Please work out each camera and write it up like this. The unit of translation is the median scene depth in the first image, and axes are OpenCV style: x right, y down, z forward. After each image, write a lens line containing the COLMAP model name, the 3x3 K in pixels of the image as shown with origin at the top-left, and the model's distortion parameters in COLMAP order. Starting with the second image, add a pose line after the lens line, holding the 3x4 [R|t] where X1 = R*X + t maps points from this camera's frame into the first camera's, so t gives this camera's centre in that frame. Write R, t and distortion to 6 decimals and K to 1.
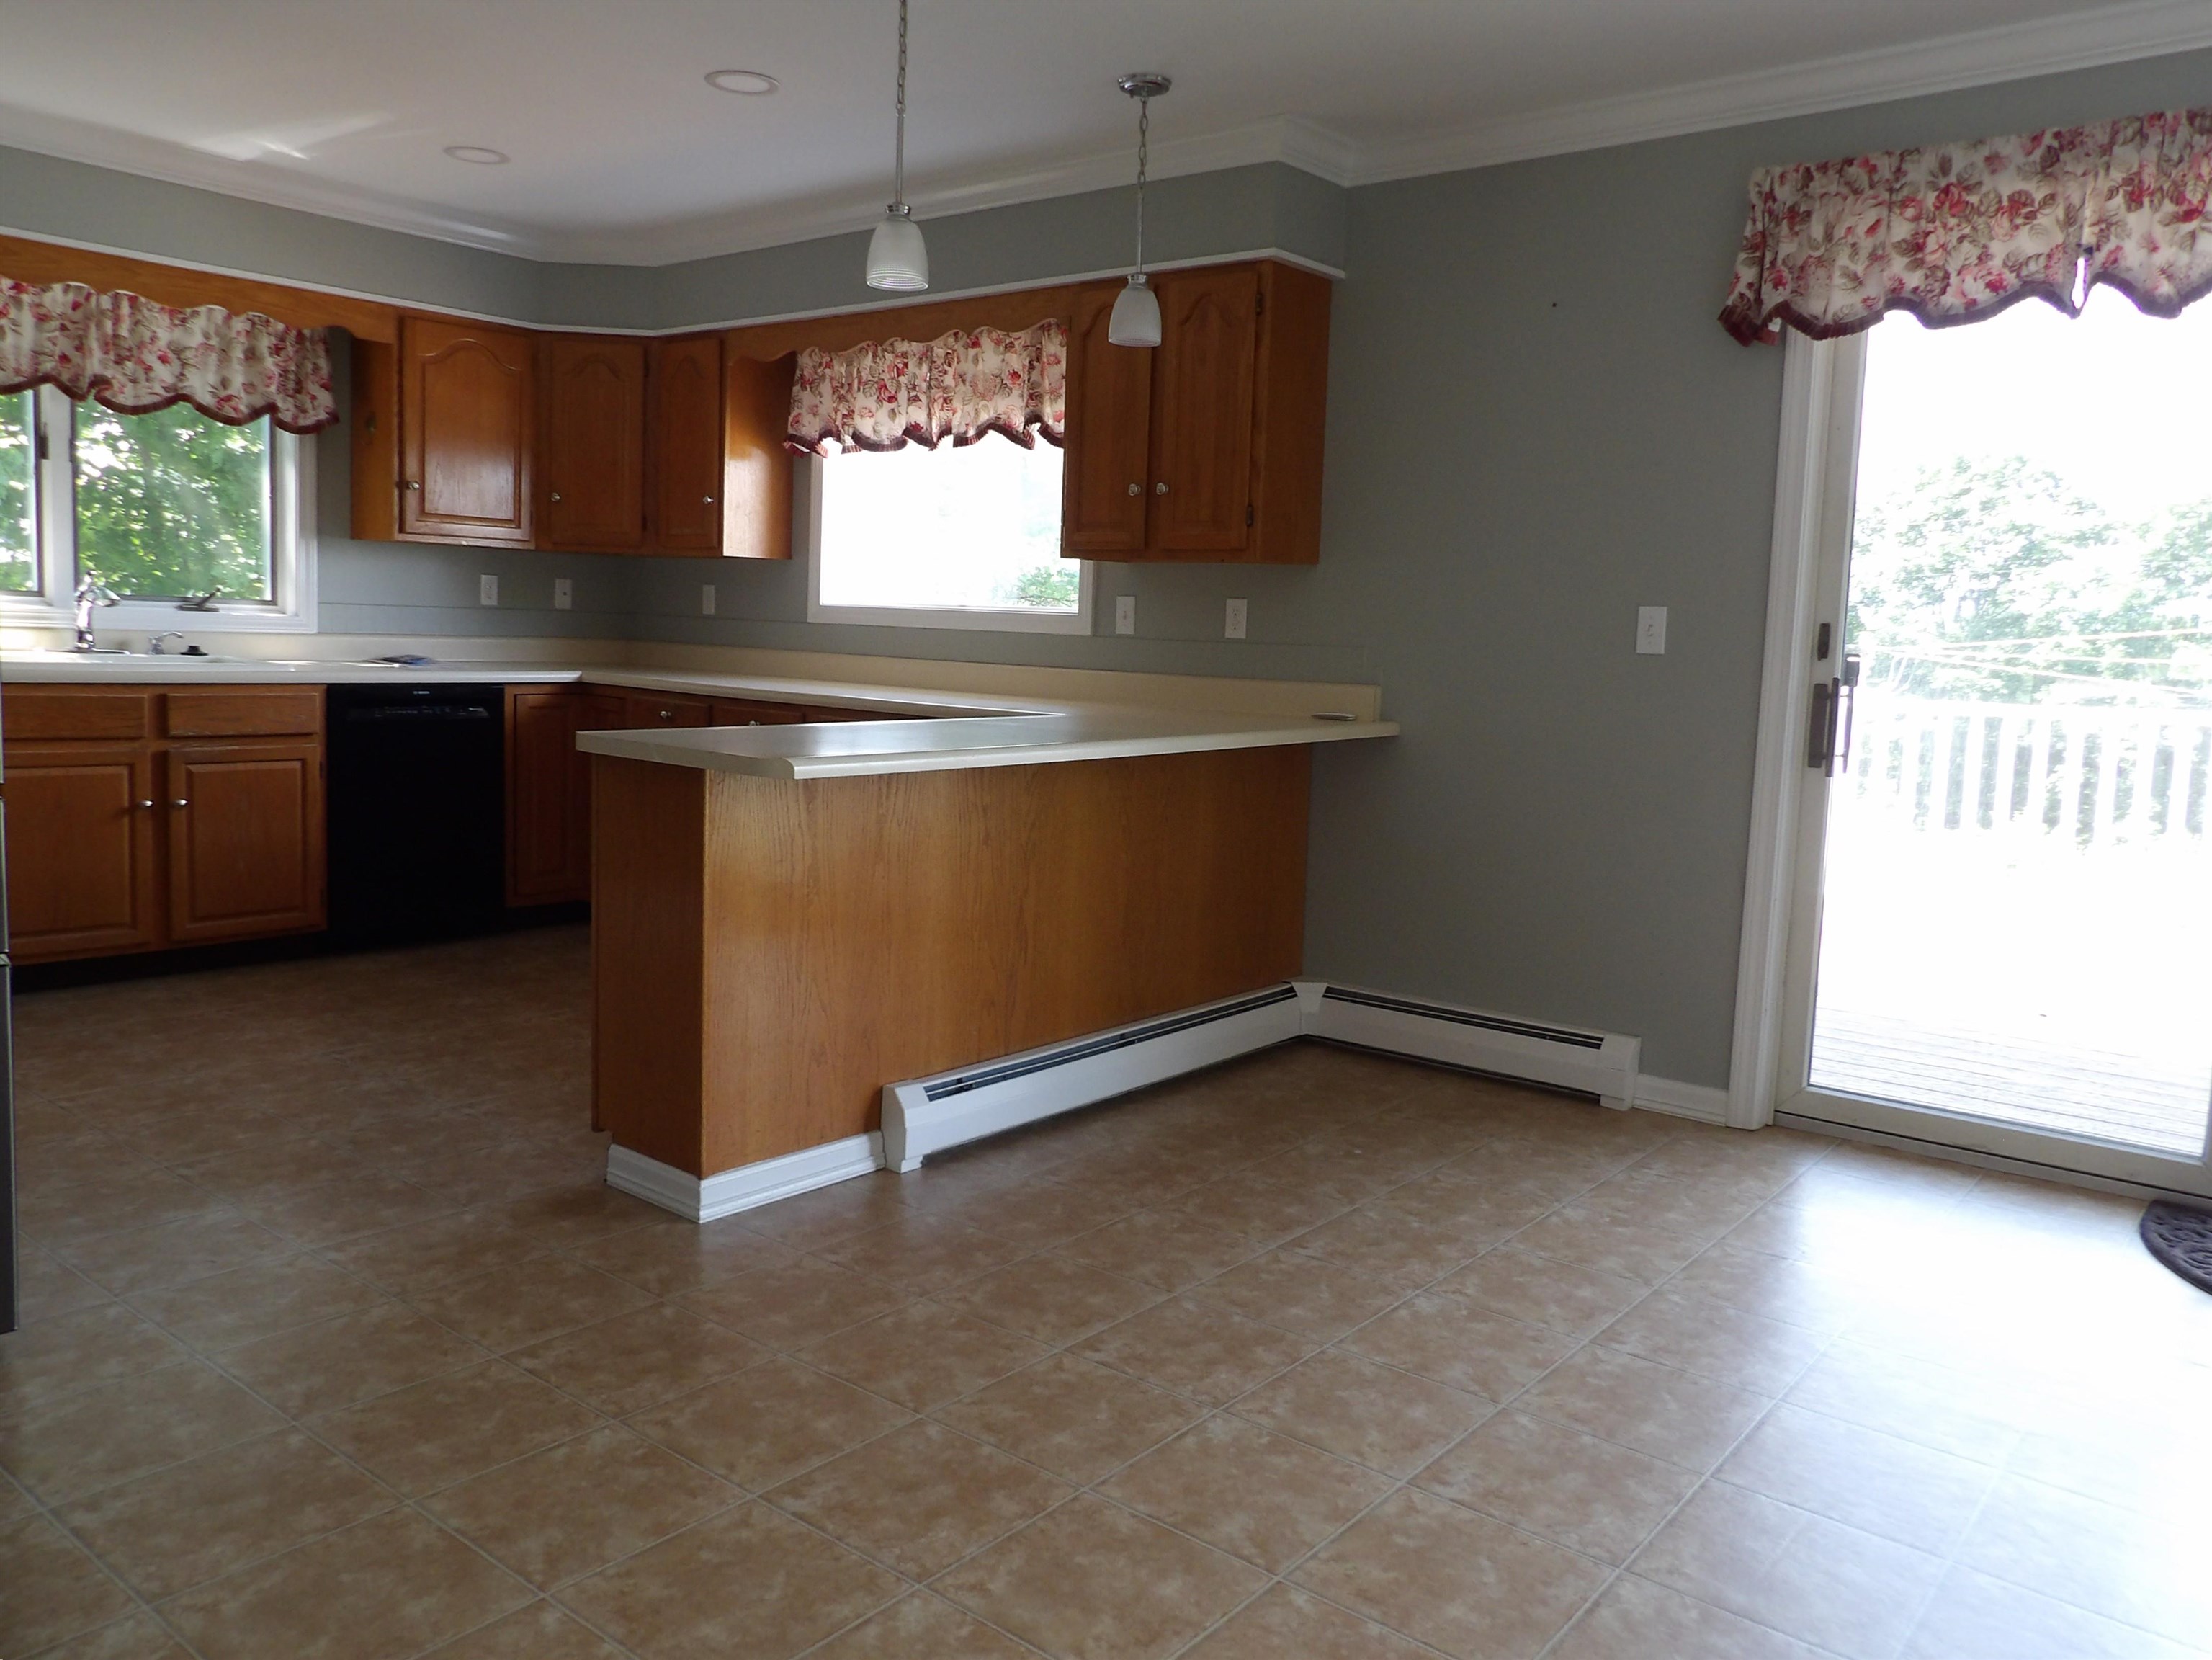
lens RADIAL K [[1626.6, 0, 1106.0], [0, 1626.6, 830.0], [0, 0, 1]] dist [-0.053142, 0.045799]
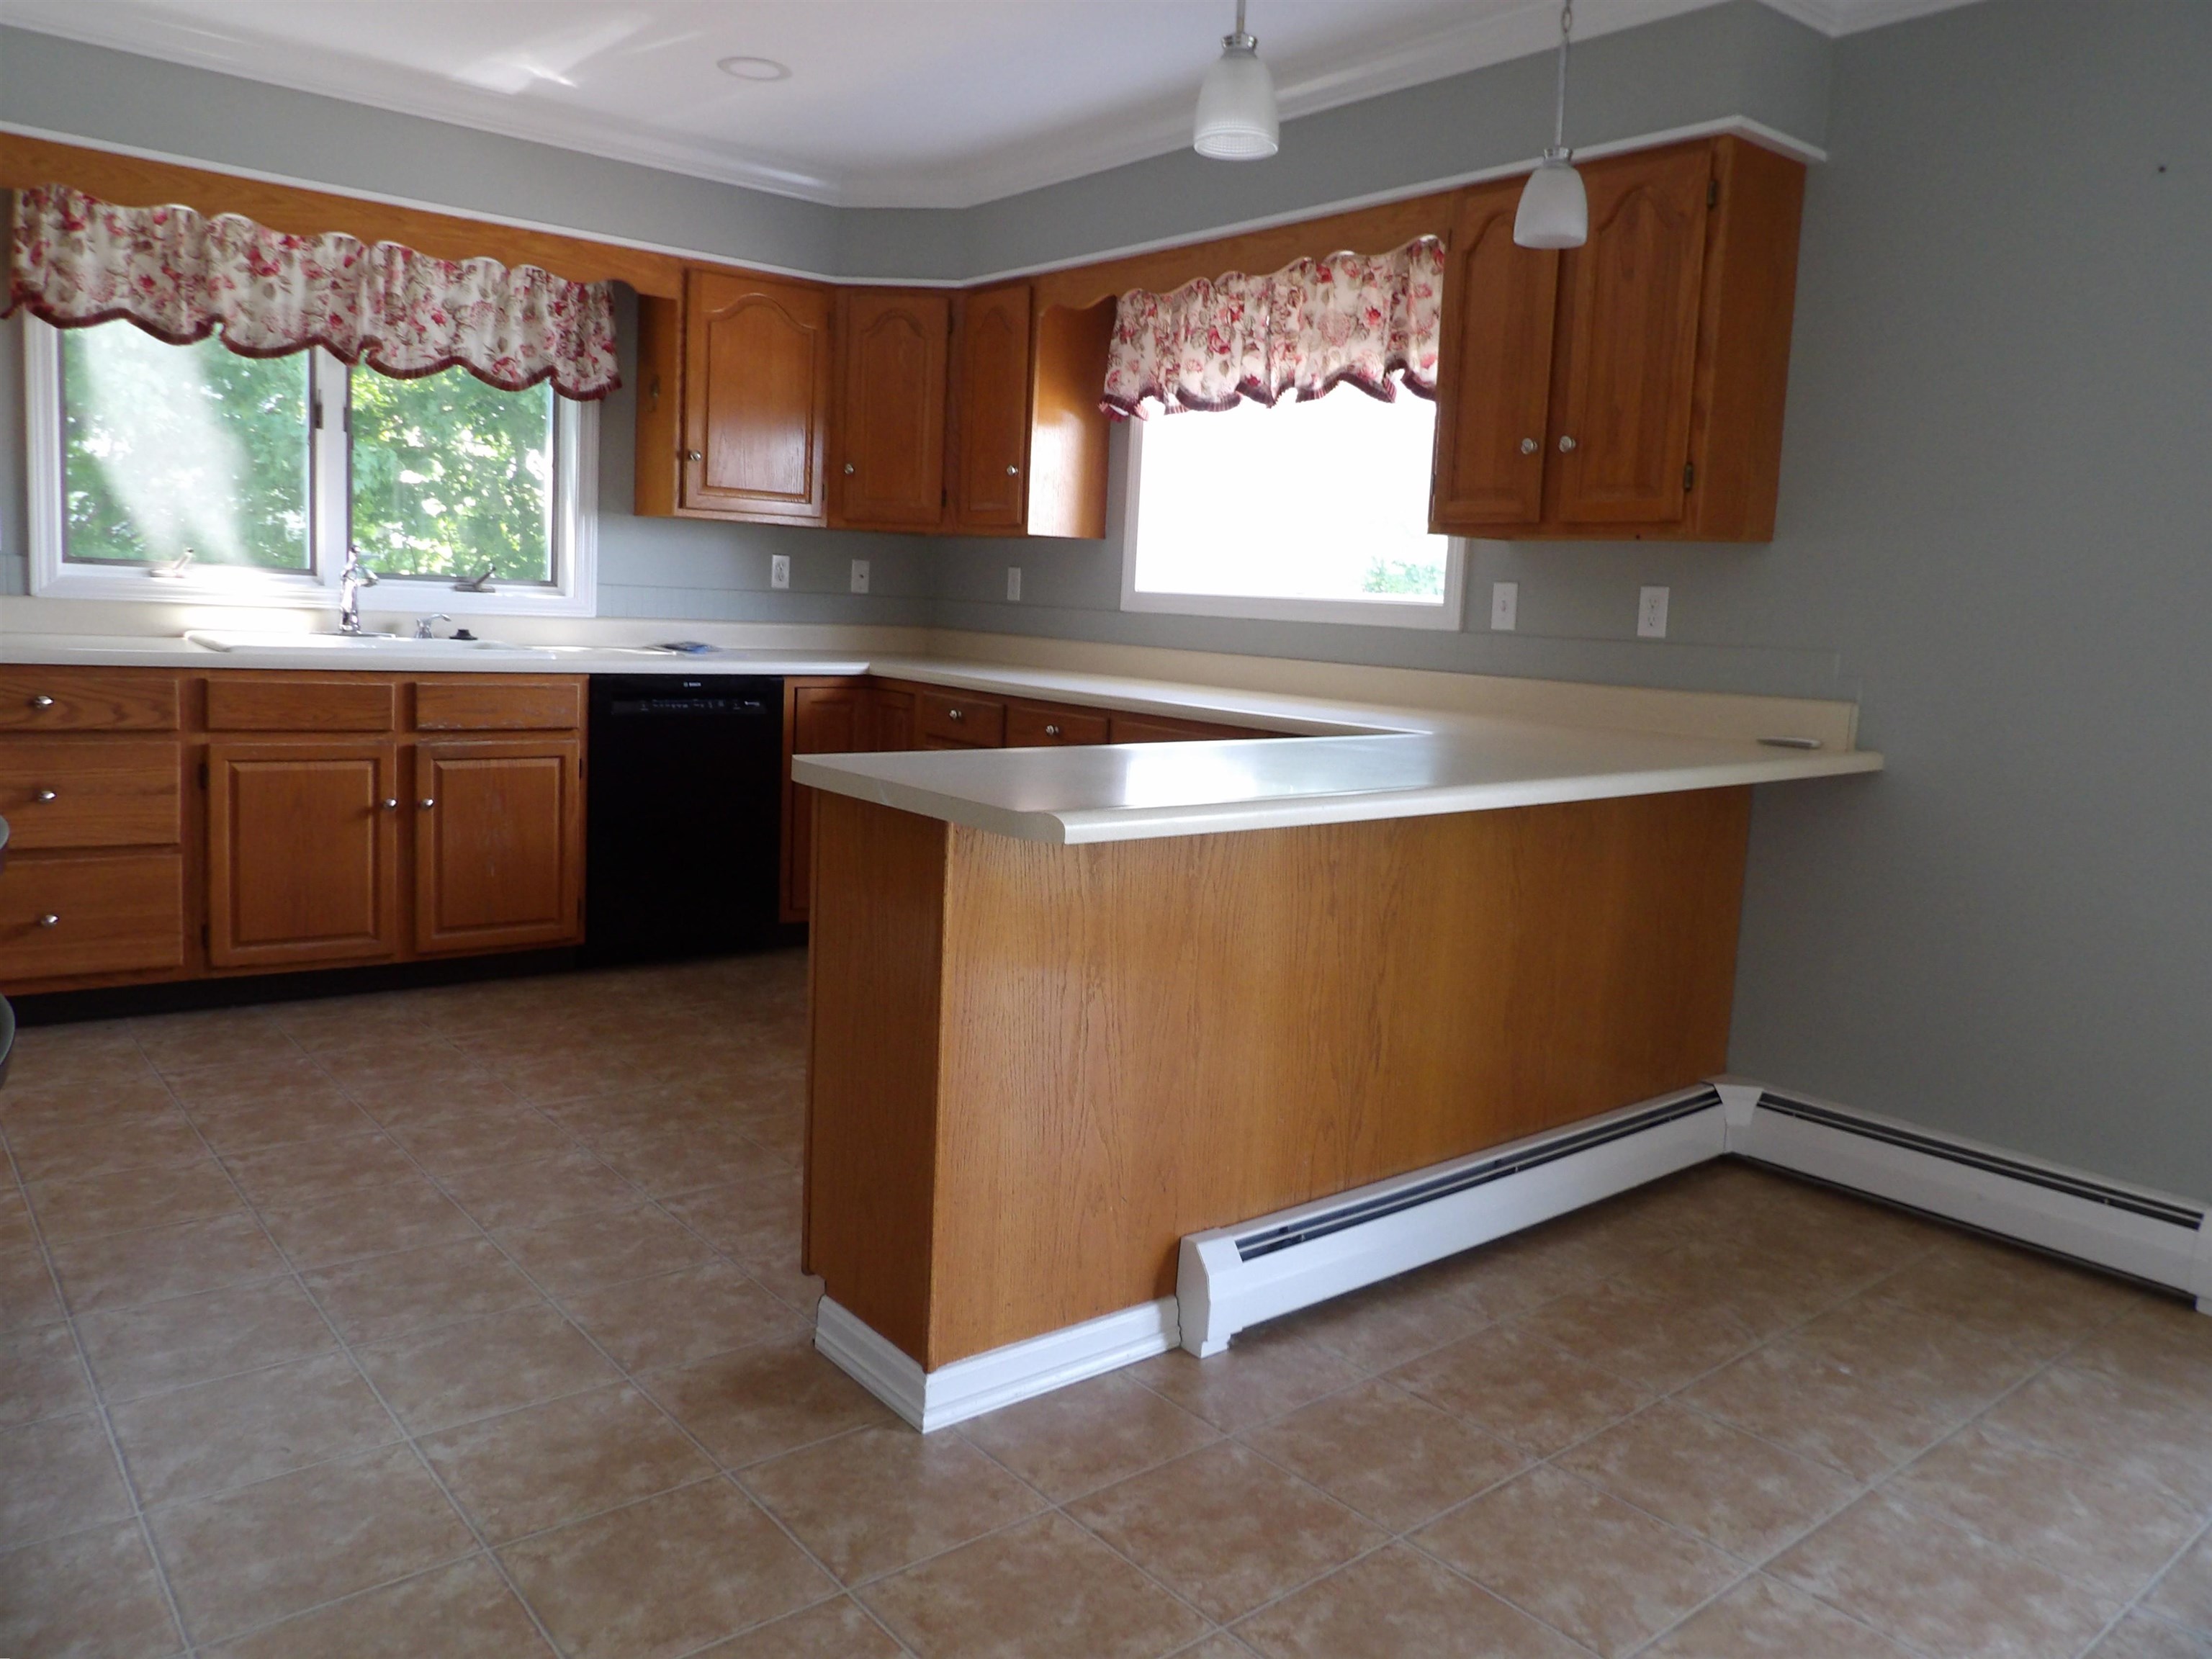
lens RADIAL K [[1568.0, 0, 1098.6], [0, 1568.0, 808.4], [0, 0, 1]] dist [-0.040322, 0.054869]
pose [[0.978844, 0.033519, -0.201844, -0.031288], [-0.033753, 0.999428, 0.002285, -0.033525], [0.201805, 0.004576, 0.979415, 0.249575]]
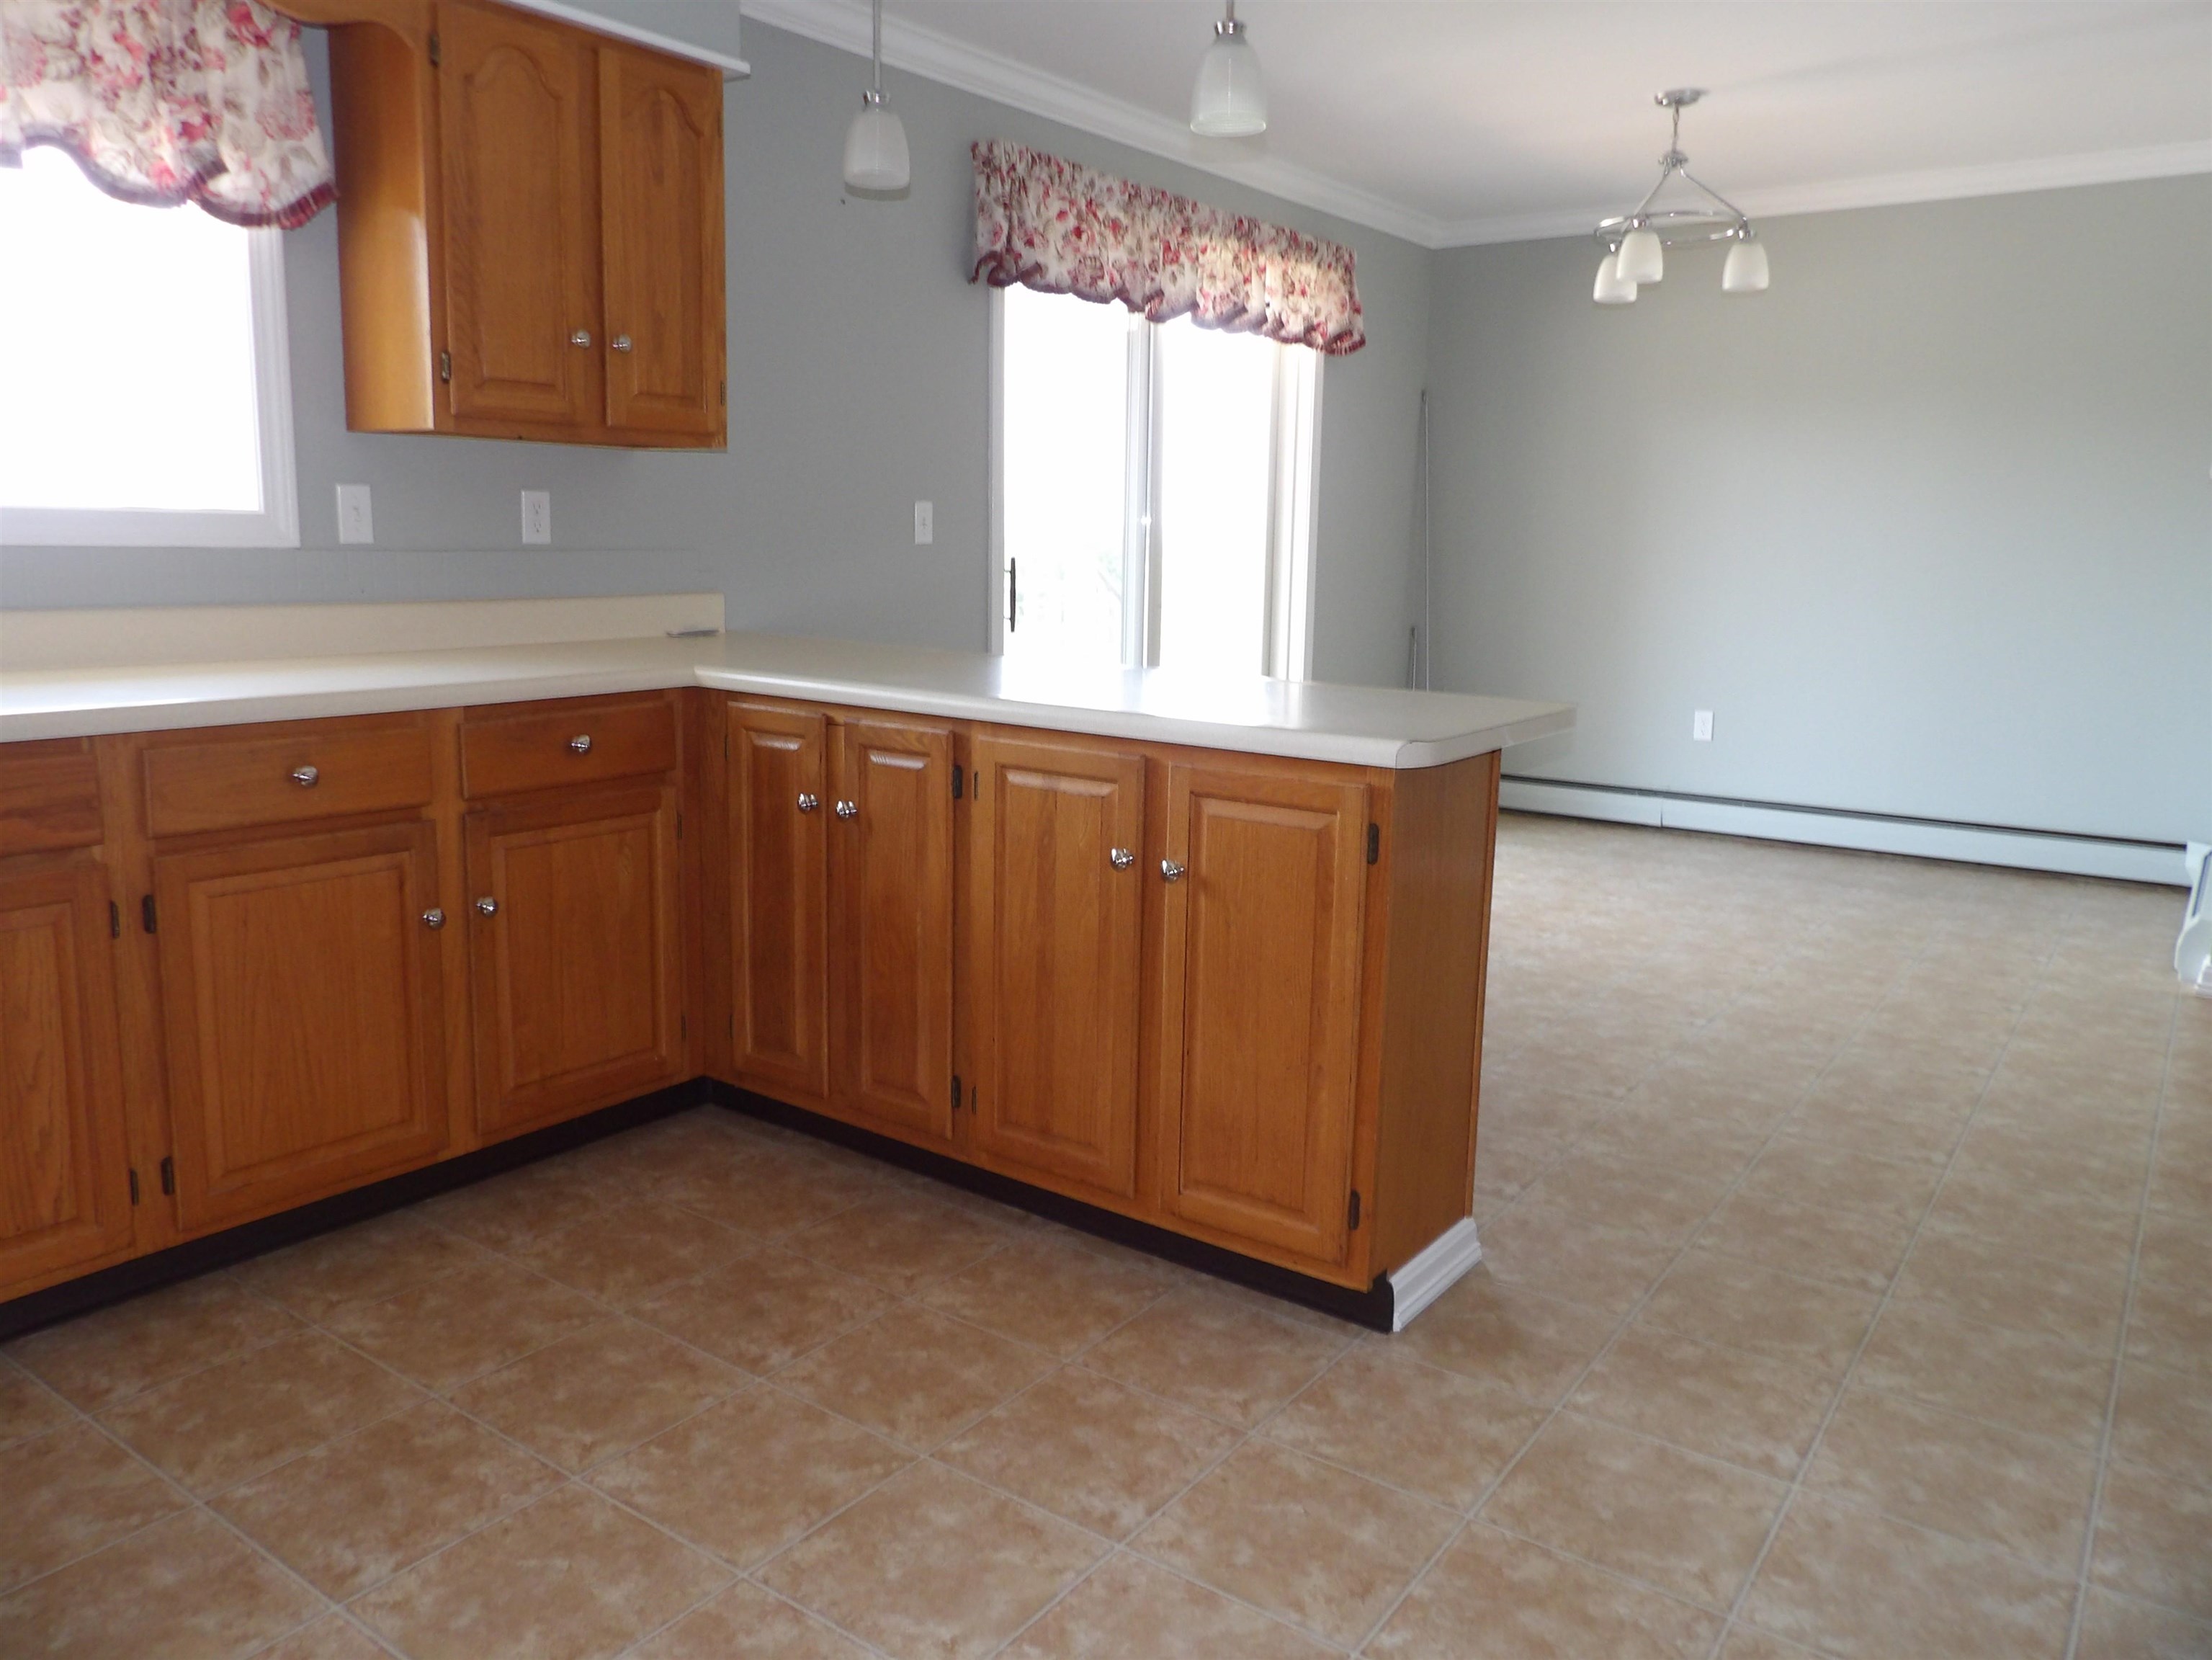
lens RADIAL K [[1575.5, 0, 1139.9], [0, 1575.5, 779.2], [0, 0, 1]] dist [0.002753, 0.002337]
pose [[-0.058545, -0.188377, 0.980350, -0.784905], [0.108497, 0.975017, 0.193831, -0.145717], [-0.992371, 0.117713, -0.036644, 0.910318]]
